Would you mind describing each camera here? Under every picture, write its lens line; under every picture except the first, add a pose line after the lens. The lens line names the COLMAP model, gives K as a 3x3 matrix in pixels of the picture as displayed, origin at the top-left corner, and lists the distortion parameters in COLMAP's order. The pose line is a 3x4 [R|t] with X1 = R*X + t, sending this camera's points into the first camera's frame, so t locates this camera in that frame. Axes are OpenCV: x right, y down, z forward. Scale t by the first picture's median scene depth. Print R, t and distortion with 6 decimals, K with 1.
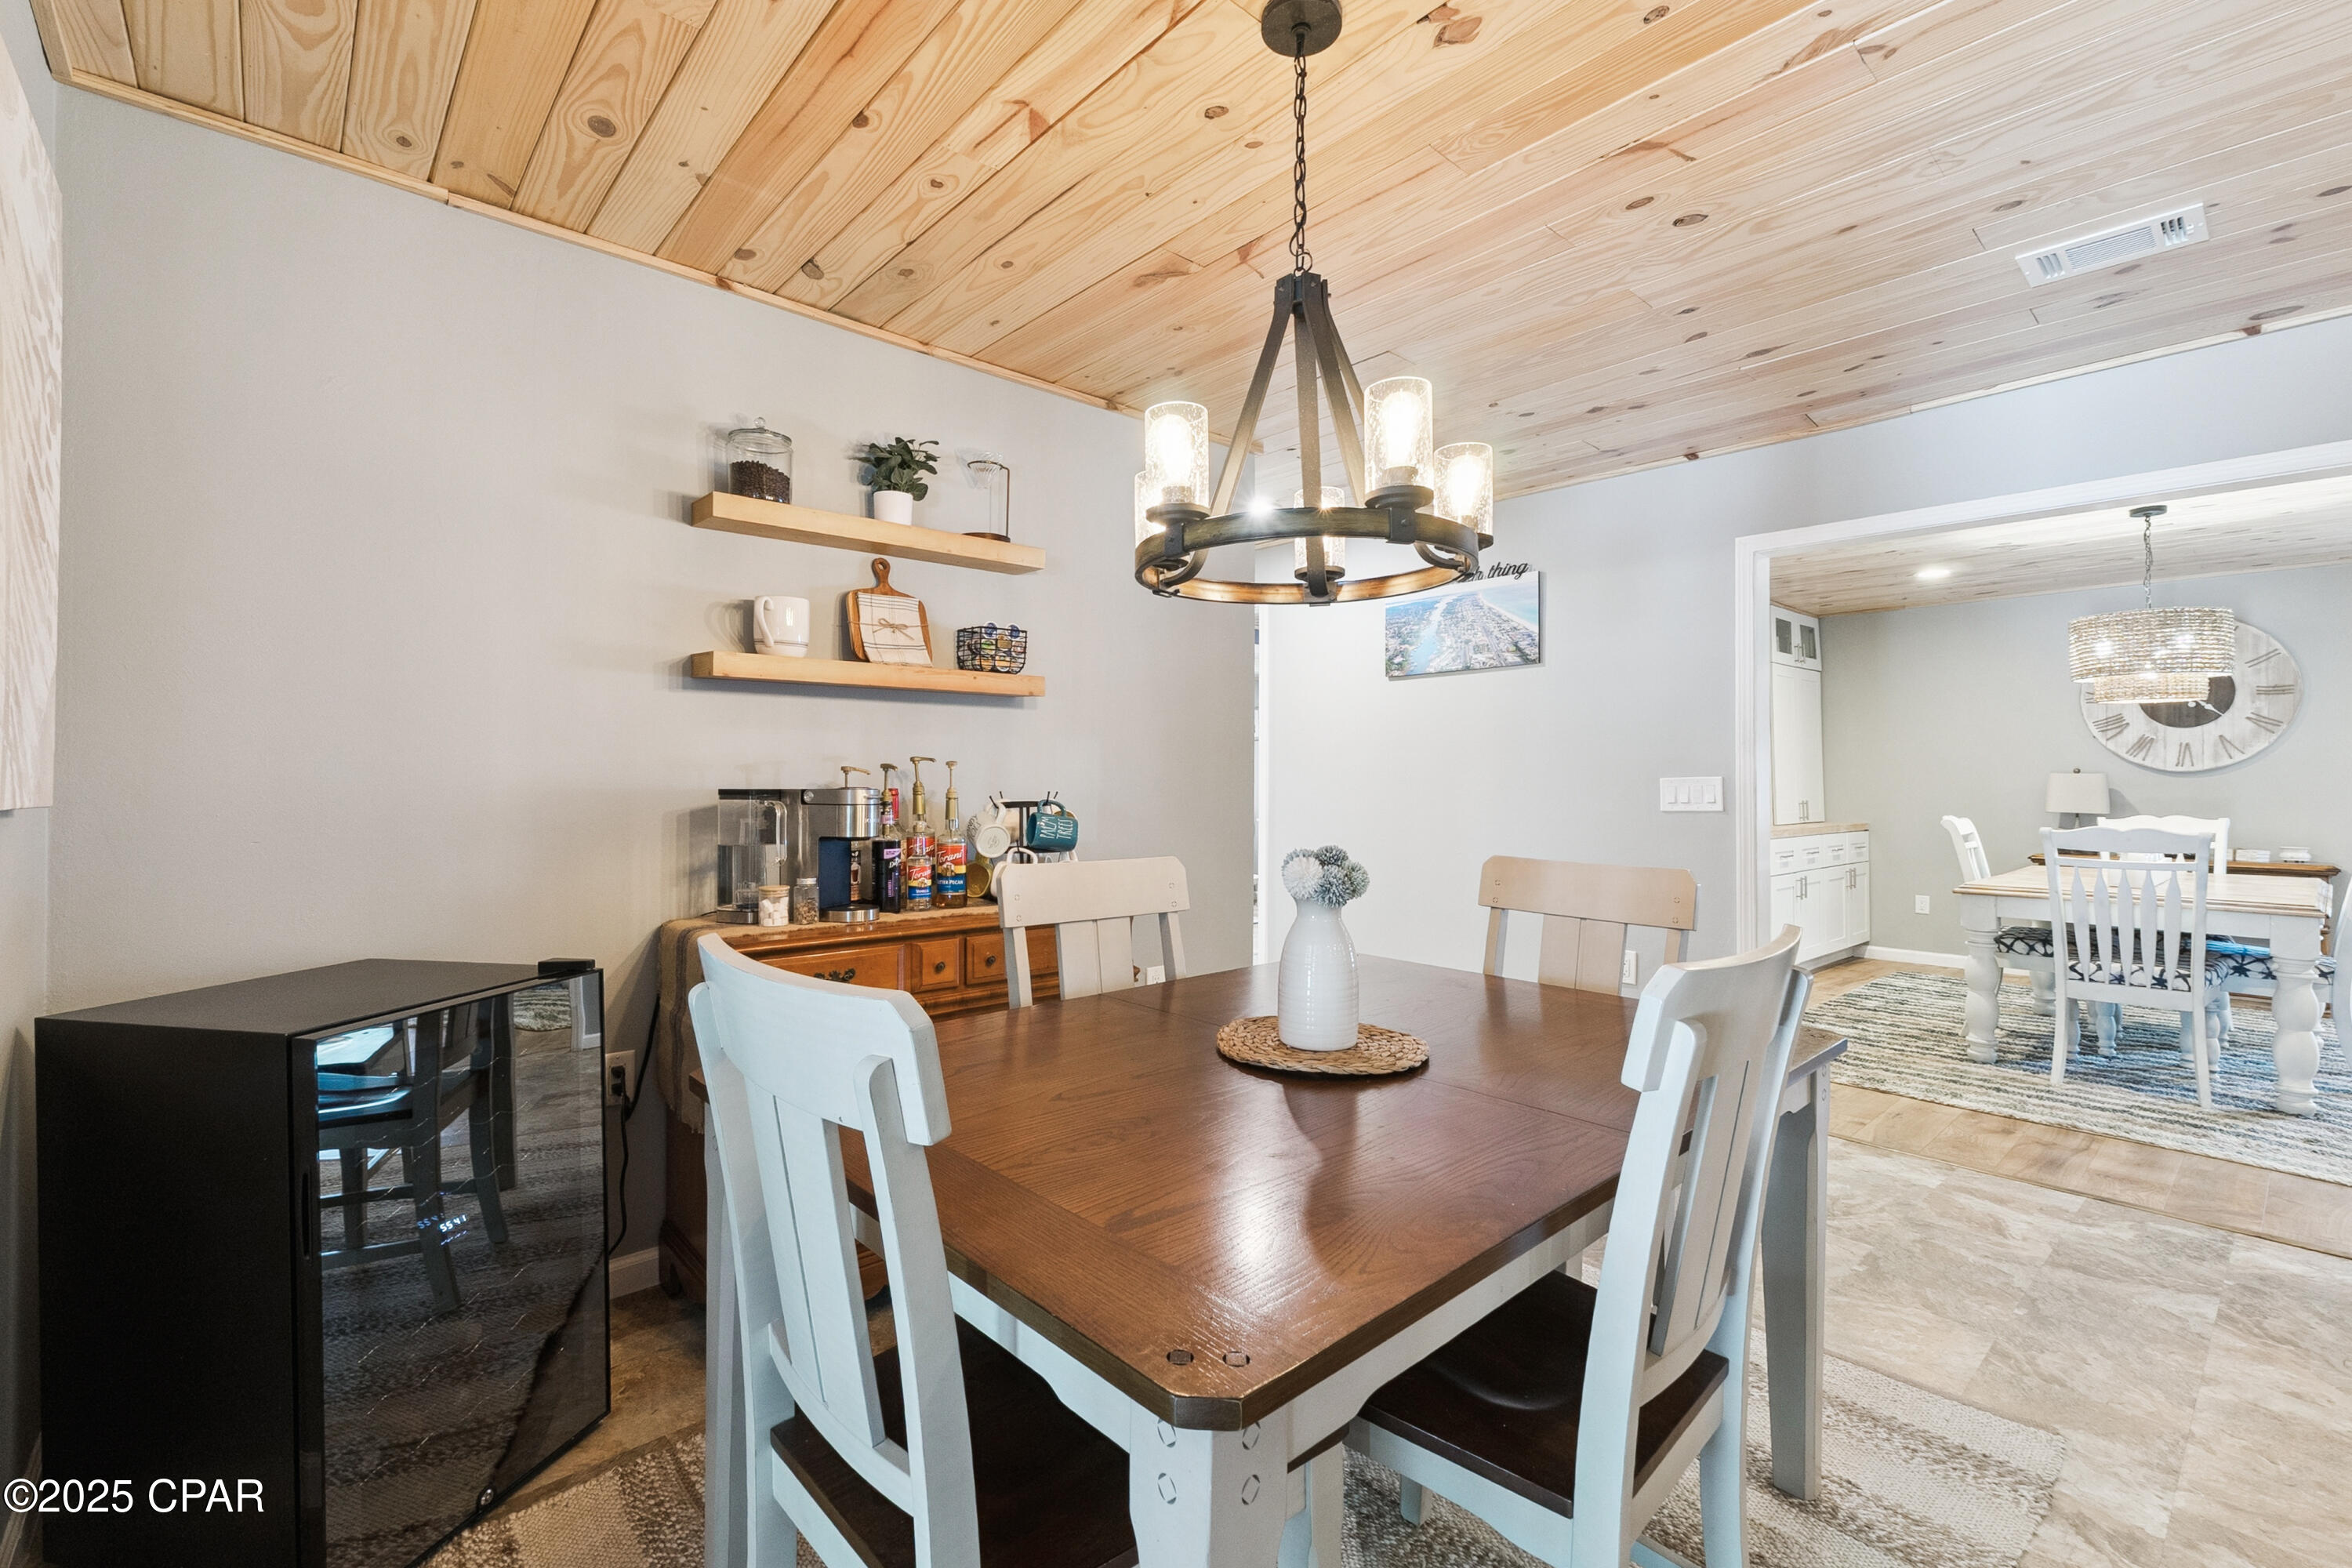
lens RADIAL K [[1019.8, 0, 1178.3], [0, 1019.8, 771.6], [0, 0, 1]] dist [0.011801, -0.000603]
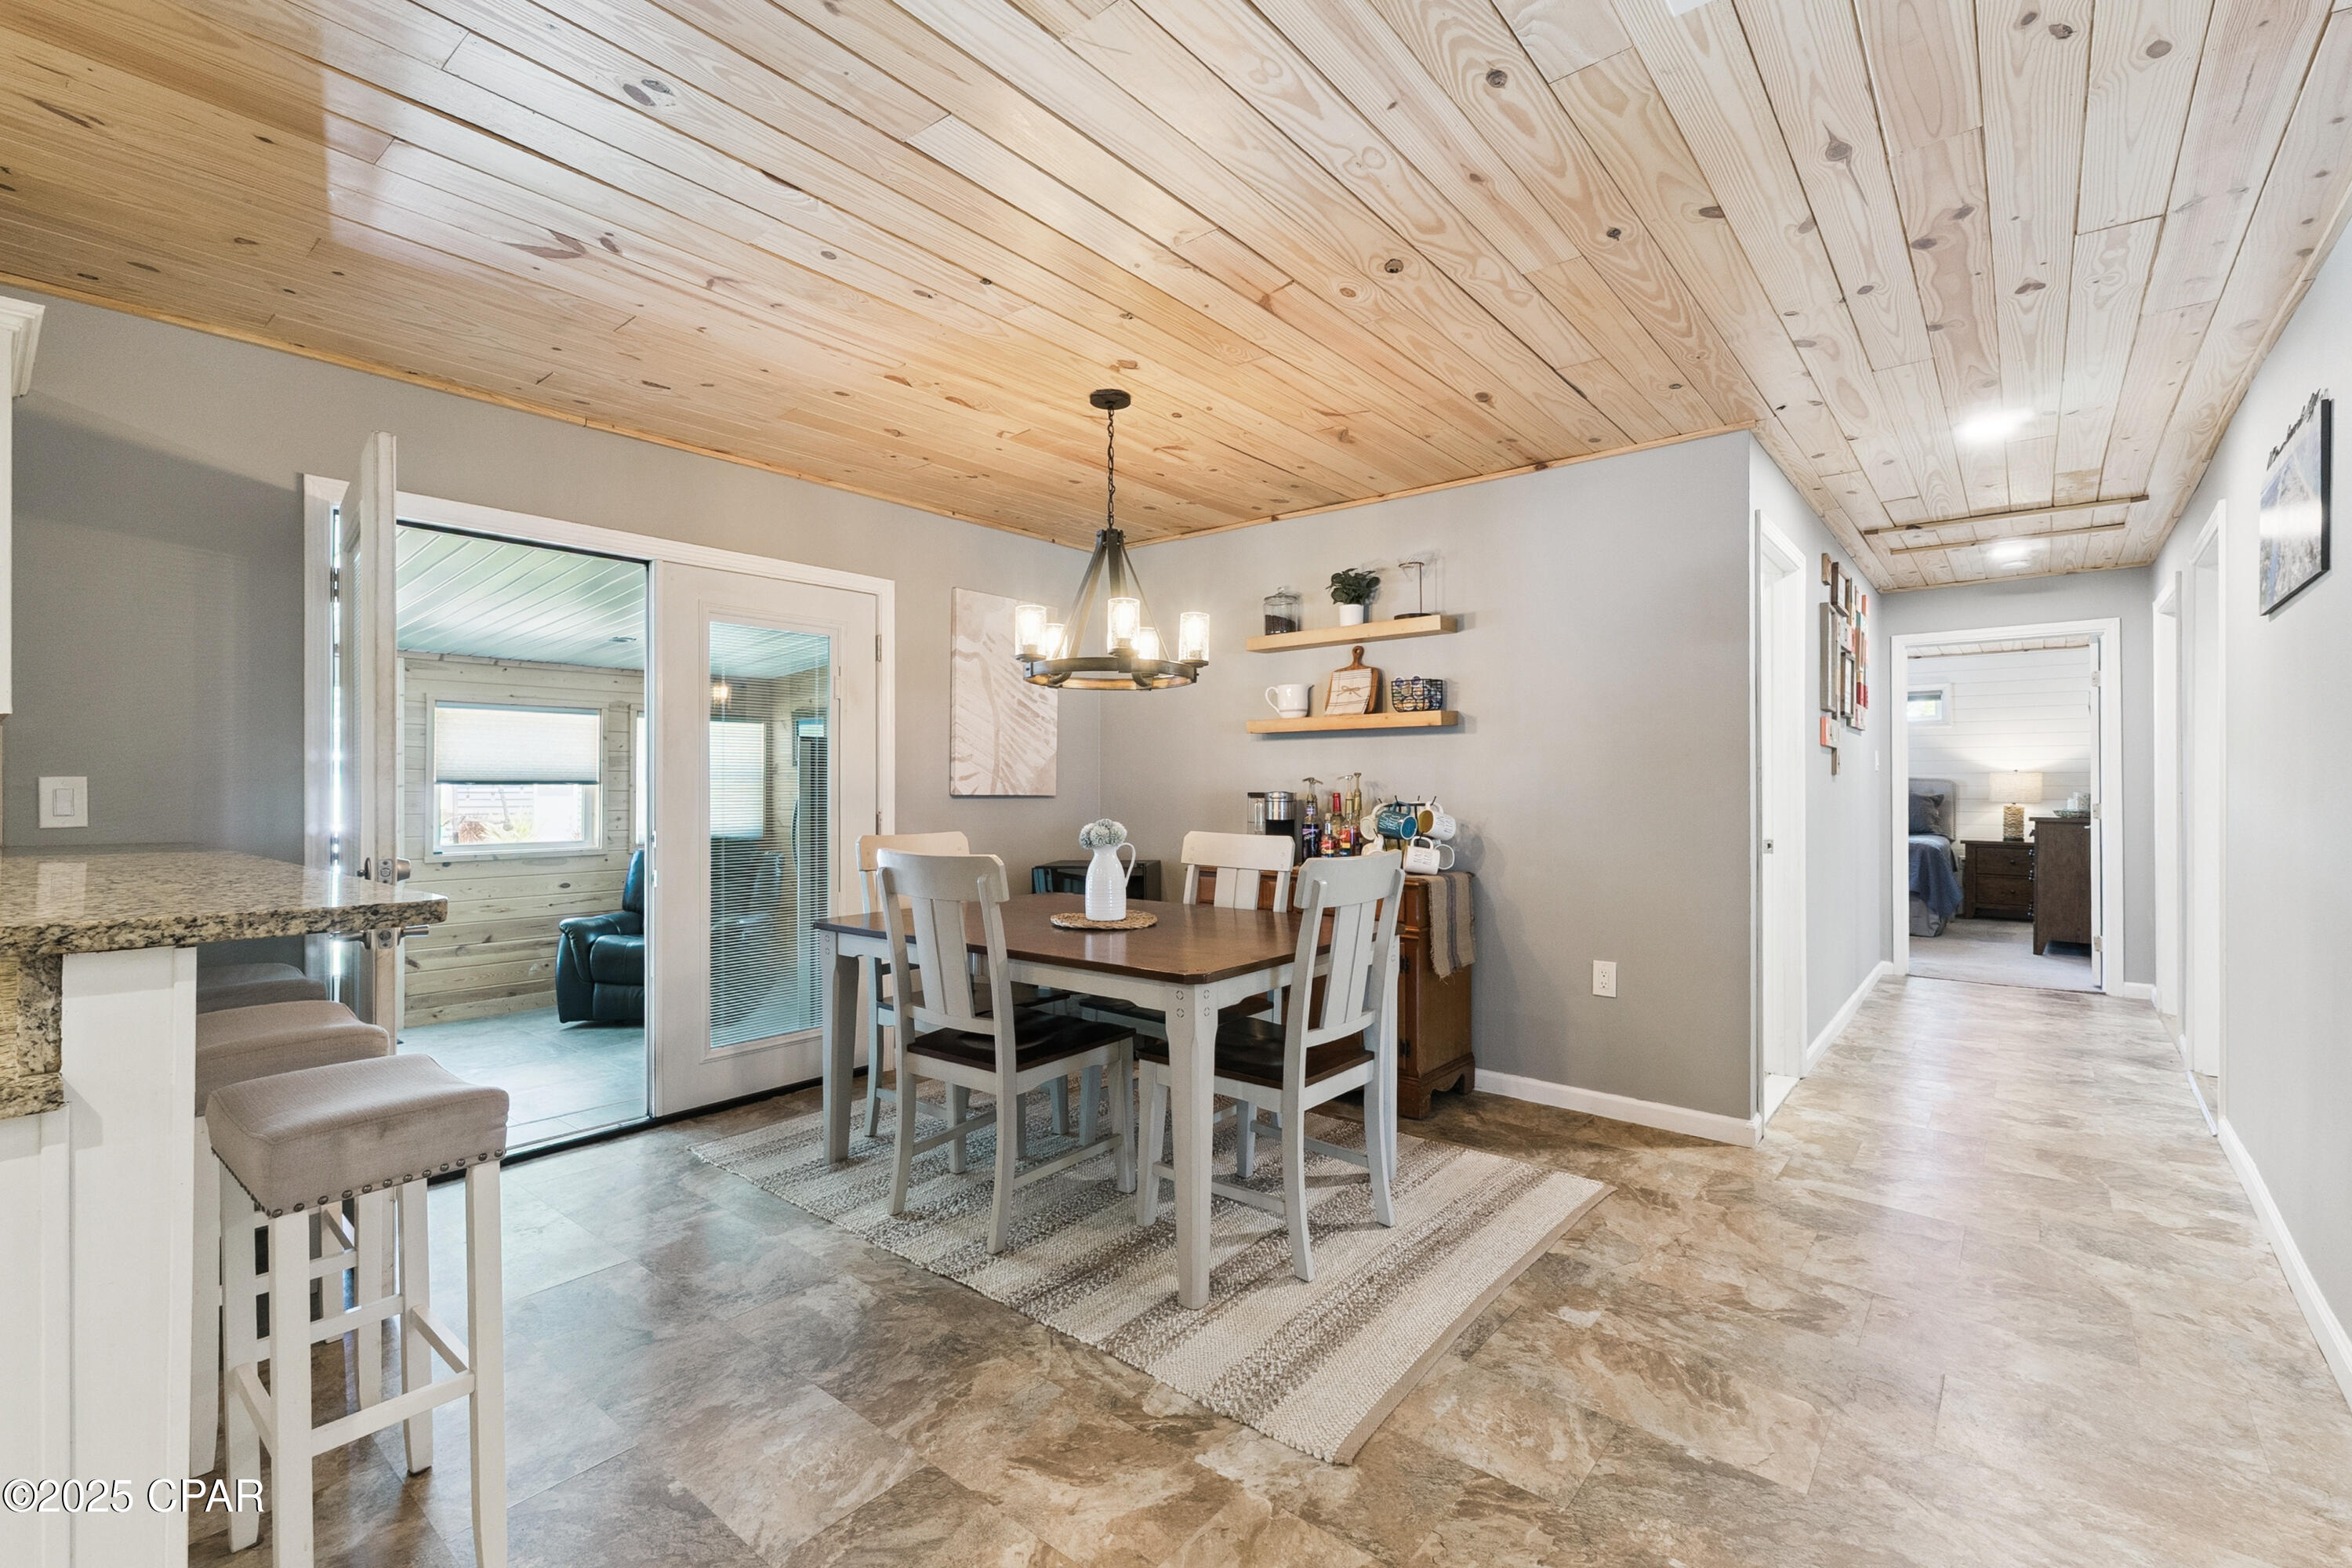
lens RADIAL K [[1019.8, 0, 1173.5], [0, 1019.8, 784.5], [0, 0, 1]] dist [0.011801, -0.000603]
pose [[0.151417, -0.006451, -0.988449, 0.963112], [0.005491, 0.999969, -0.005685, 0.008166], [0.988455, -0.004567, 0.151447, 0.382461]]
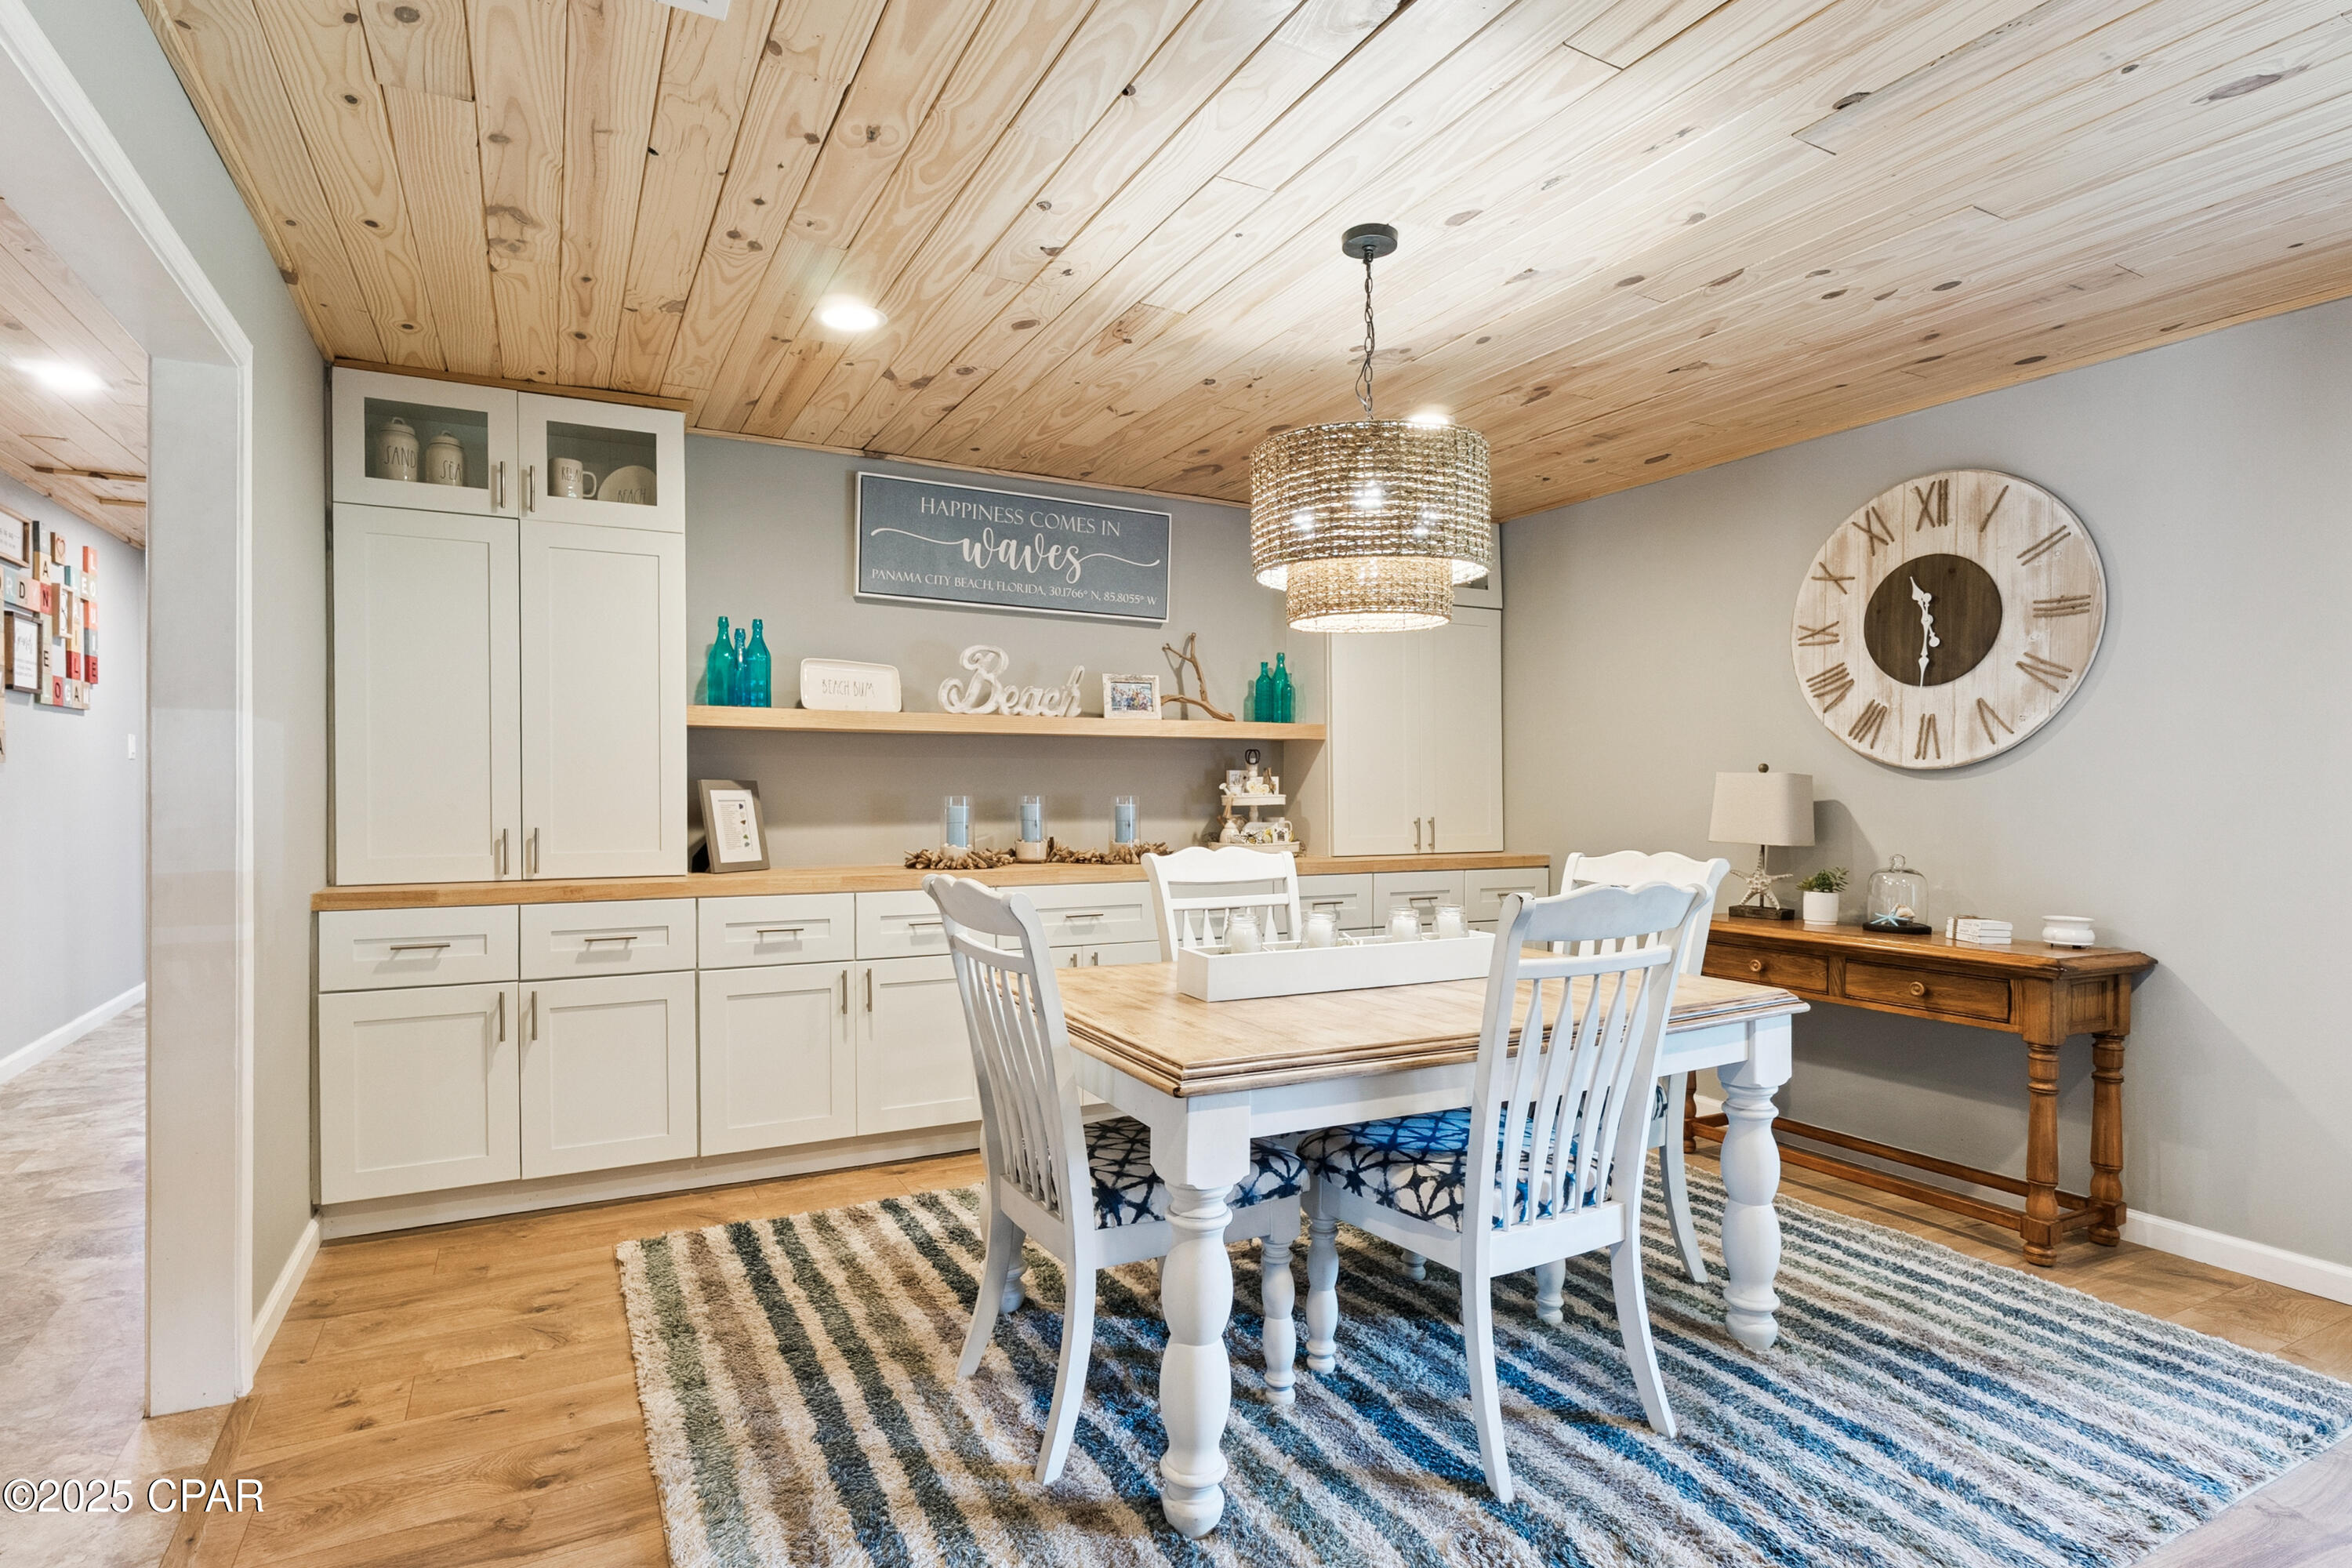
lens RADIAL K [[1221.1, 0, 1170.3], [0, 1221.1, 785.8], [0, 0, 1]] dist [0.004530, 0.000604]
pose [[0.970721, 0.000622, -0.240210, 1.236834], [0.001272, 0.999969, 0.007732, 0.005442], [0.240208, -0.007811, 0.970690, 0.489934]]
